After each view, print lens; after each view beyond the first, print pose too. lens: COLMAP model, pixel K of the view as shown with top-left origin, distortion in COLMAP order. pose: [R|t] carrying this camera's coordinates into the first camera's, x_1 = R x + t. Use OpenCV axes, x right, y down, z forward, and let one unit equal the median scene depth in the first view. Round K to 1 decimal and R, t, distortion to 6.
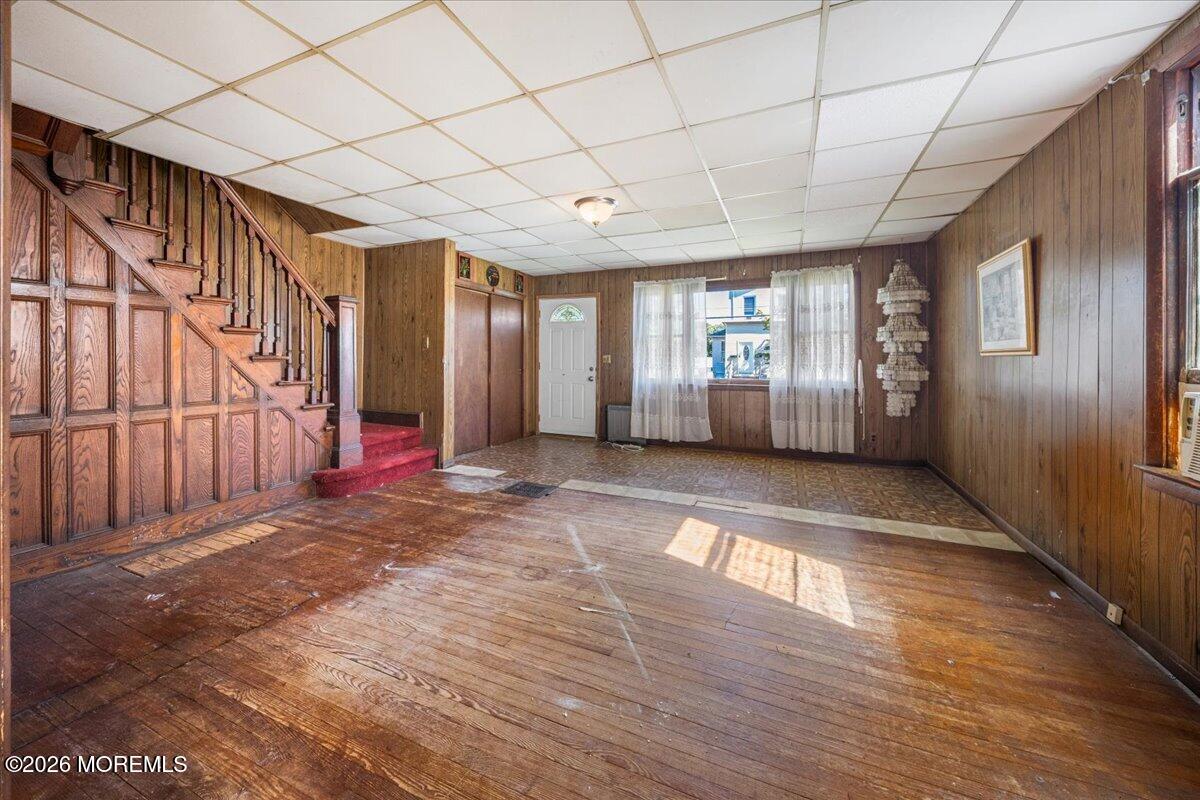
lens RADIAL K [[460.4, 0, 578.2], [0, 460.4, 360.7], [0, 0, 1]] dist [0.004083, -0.005478]
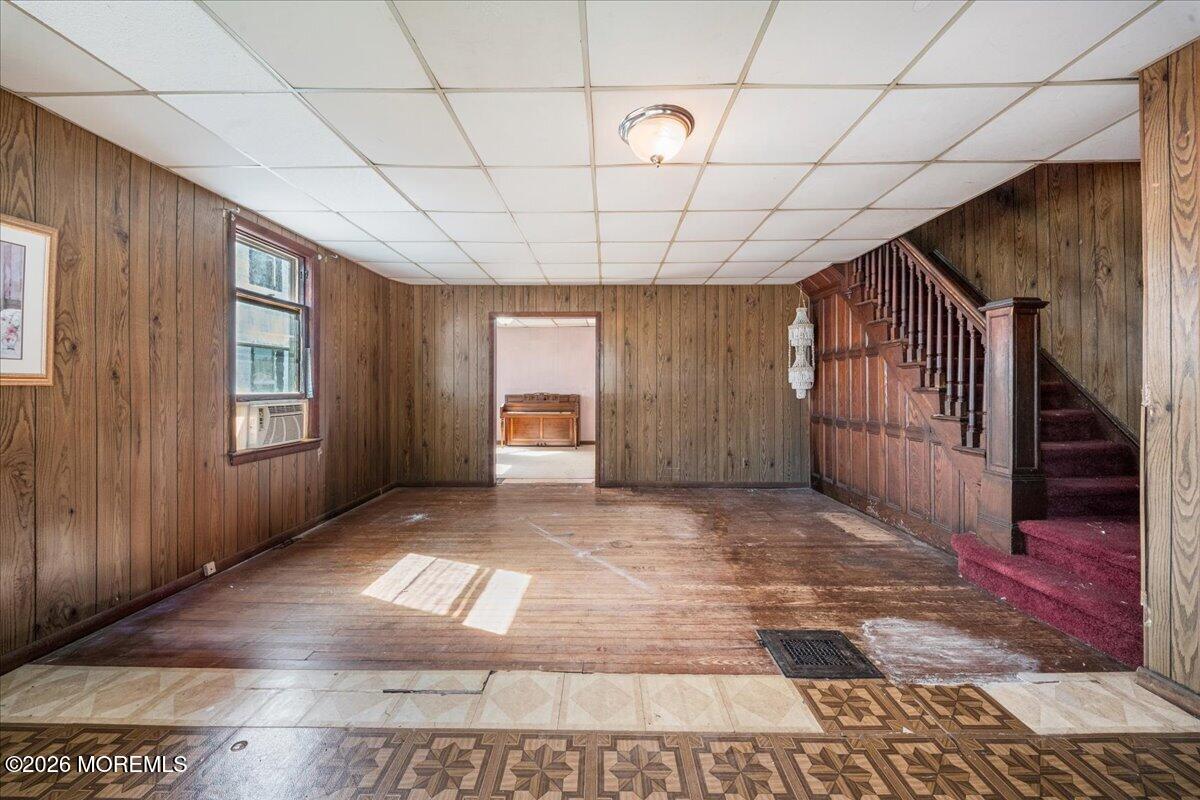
lens RADIAL K [[424.4, 0, 596.3], [0, 424.4, 383.5], [0, 0, 1]] dist [0.001400, -0.003556]
pose [[-0.920024, -0.006653, -0.391805, 0.344359], [-0.004801, 0.999972, -0.005706, -0.010373], [0.391832, -0.003369, -0.920031, 1.551699]]
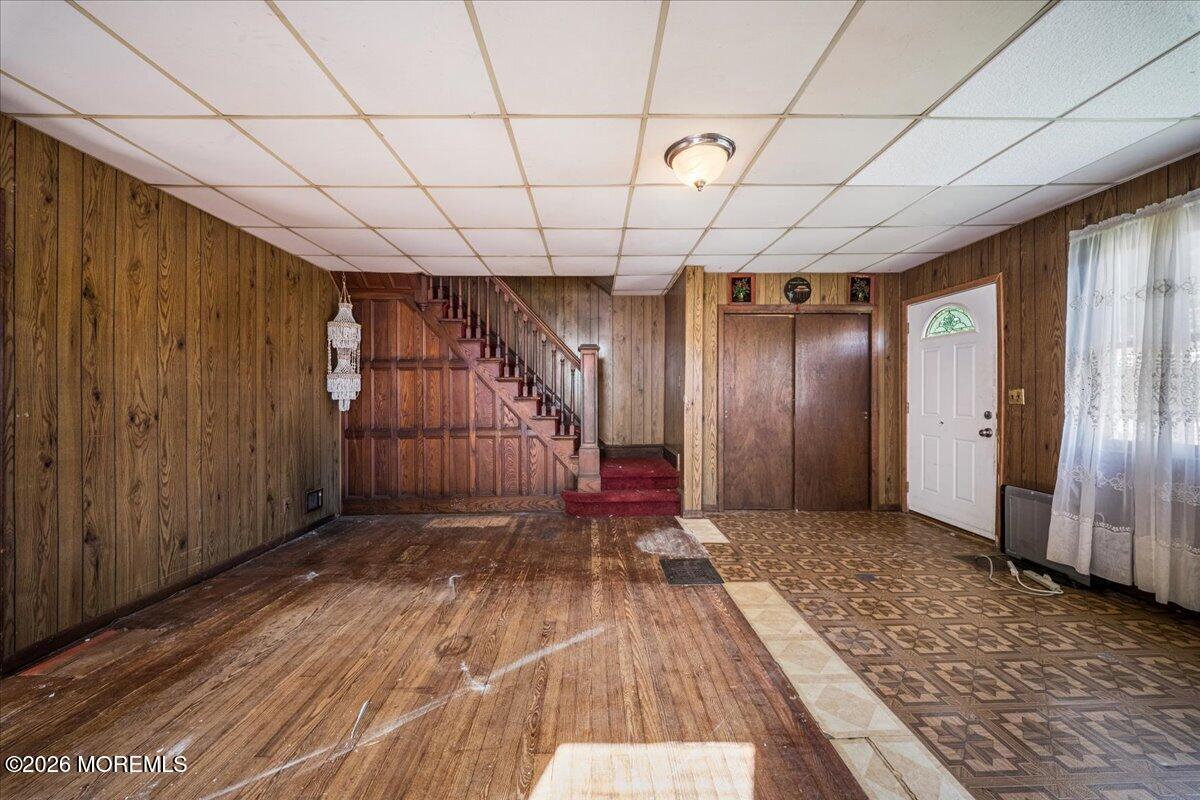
lens RADIAL K [[424.4, 0, 593.1], [0, 424.4, 397.9], [0, 0, 1]] dist [0.001400, -0.003556]
pose [[0.416607, -0.003454, -0.909080, 0.539682], [0.002168, 0.999994, -0.002806, -0.003228], [0.909084, -0.000802, 0.416612, 0.657420]]
